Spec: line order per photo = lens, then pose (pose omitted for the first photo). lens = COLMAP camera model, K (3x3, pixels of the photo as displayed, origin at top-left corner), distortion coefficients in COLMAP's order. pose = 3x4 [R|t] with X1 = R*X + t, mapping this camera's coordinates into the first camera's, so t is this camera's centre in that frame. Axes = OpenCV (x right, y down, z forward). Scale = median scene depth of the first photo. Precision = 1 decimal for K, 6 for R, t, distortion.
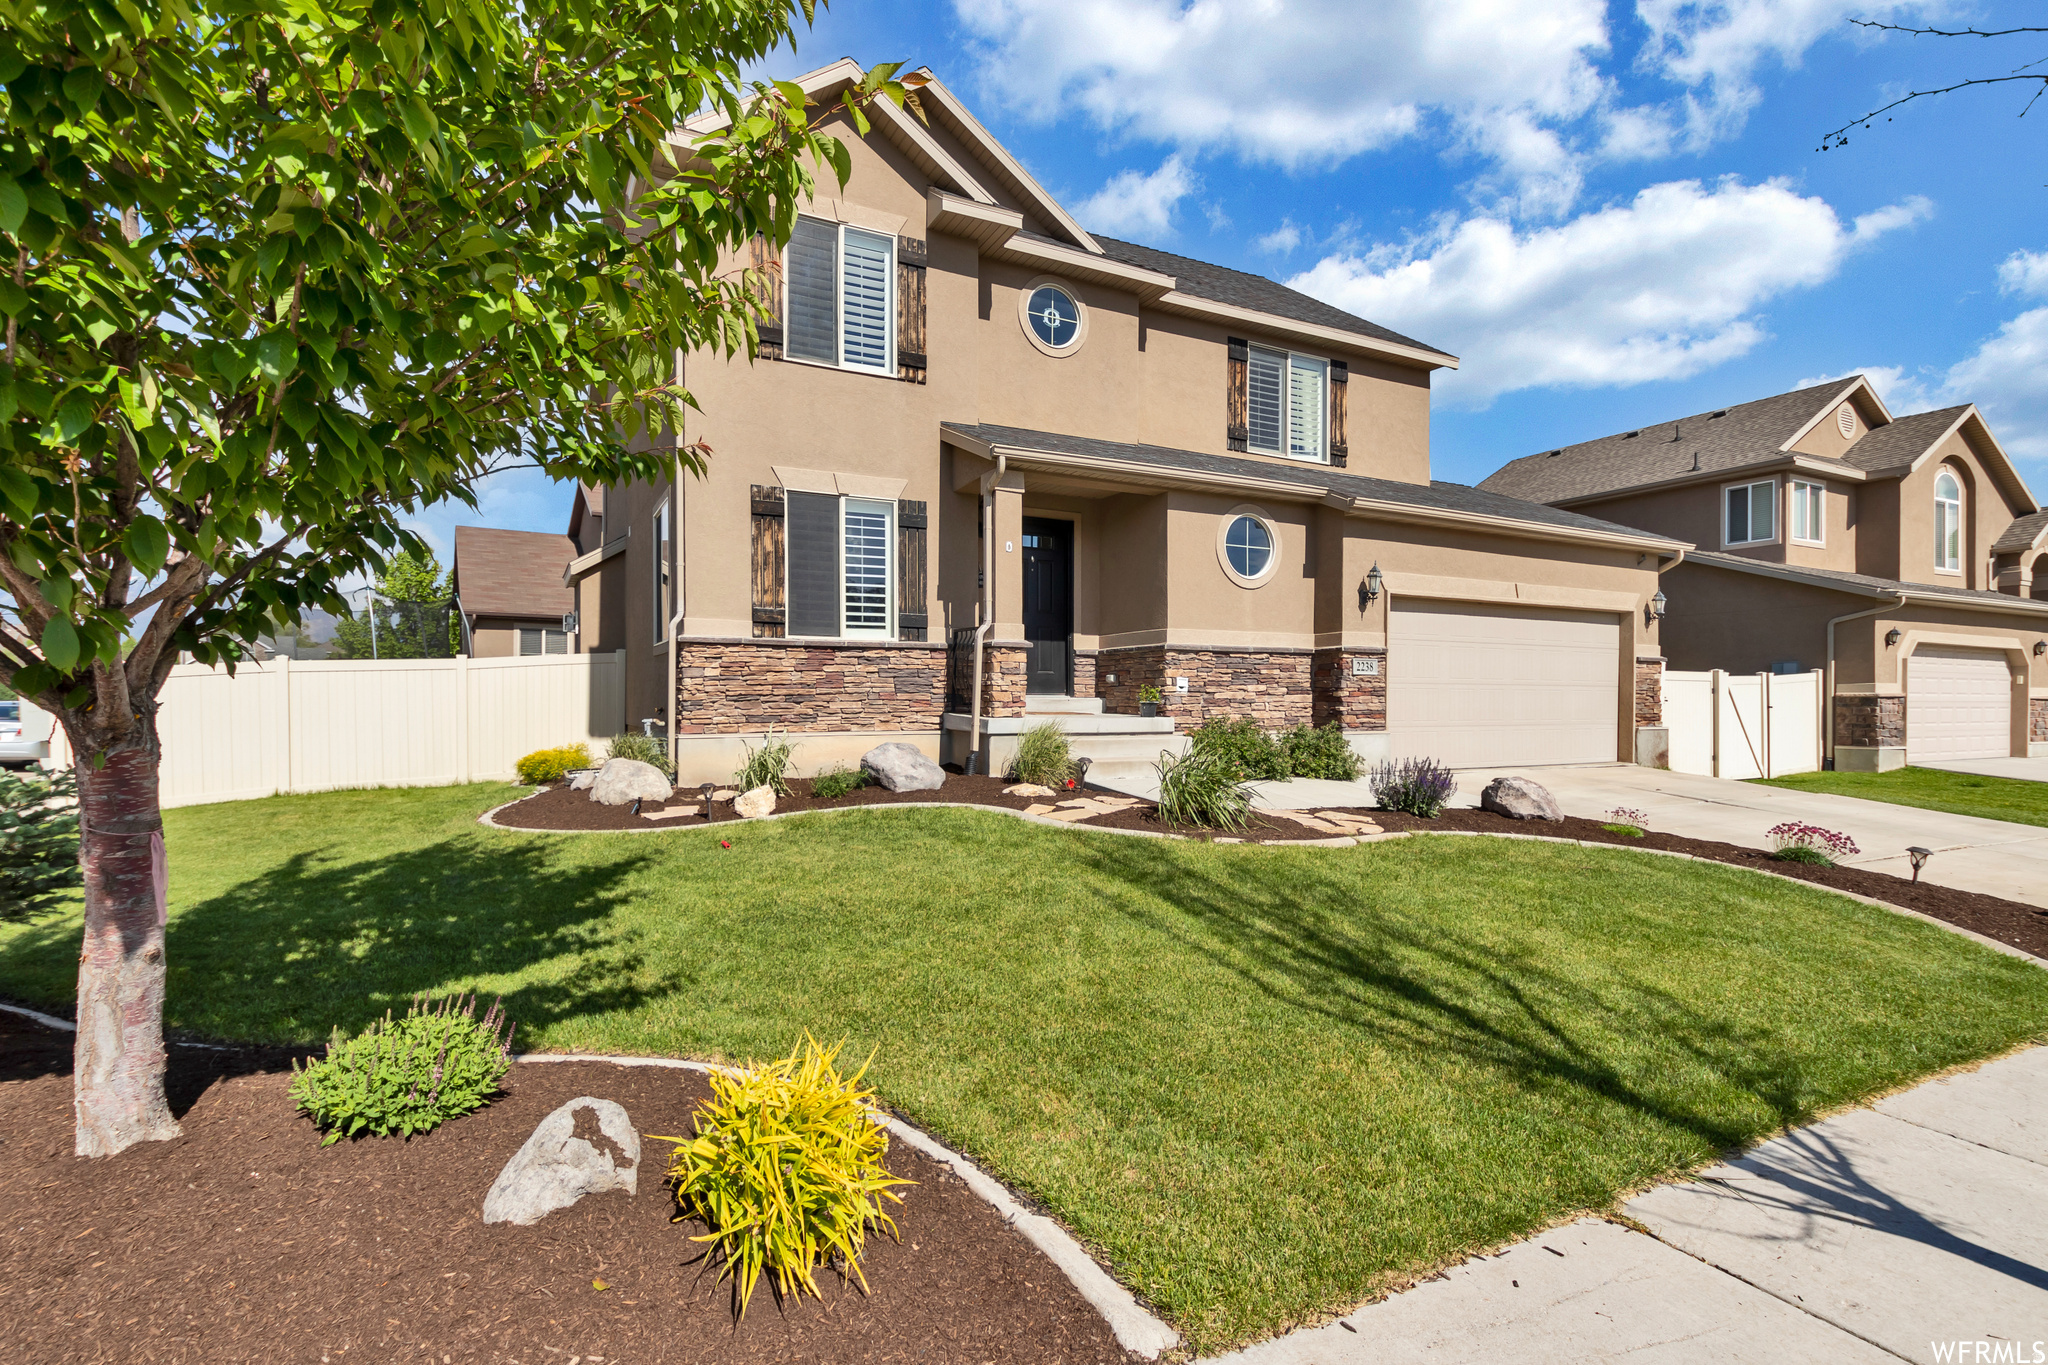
lens RADIAL K [[967.8, 0, 1029.7], [0, 967.8, 692.1], [0, 0, 1]] dist [0.002005, 0.000646]
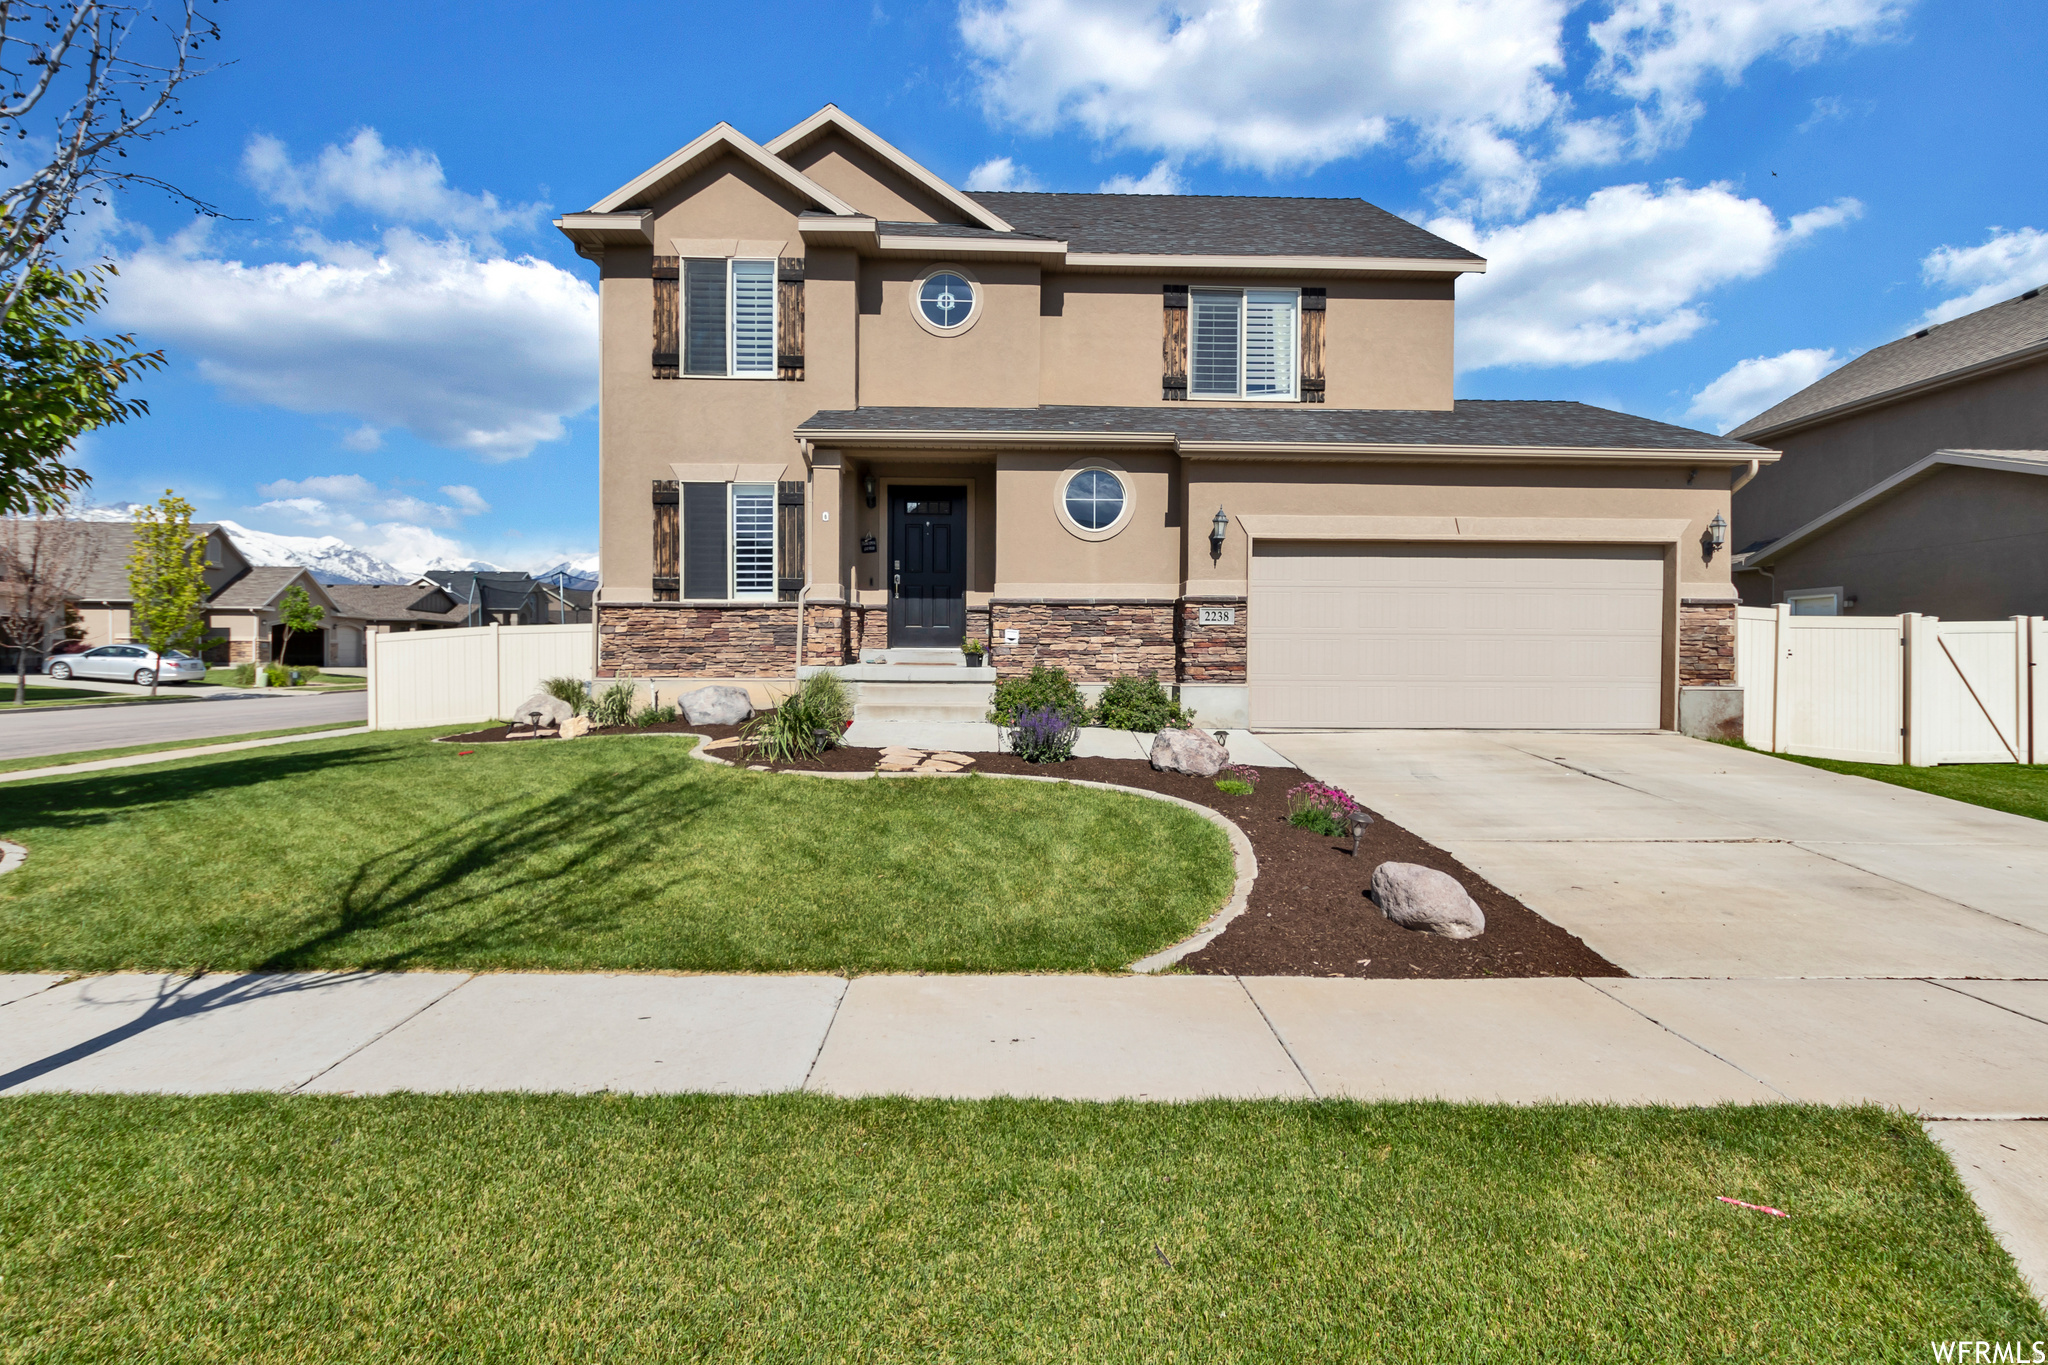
lens RADIAL K [[967.8, 0, 1053.8], [0, 967.8, 651.8], [0, 0, 1]] dist [0.002005, 0.000646]
pose [[0.905938, -0.002232, -0.423405, 0.617466], [0.001524, 0.999997, -0.002012, 0.010650], [0.423408, 0.001177, 0.905938, 0.067525]]
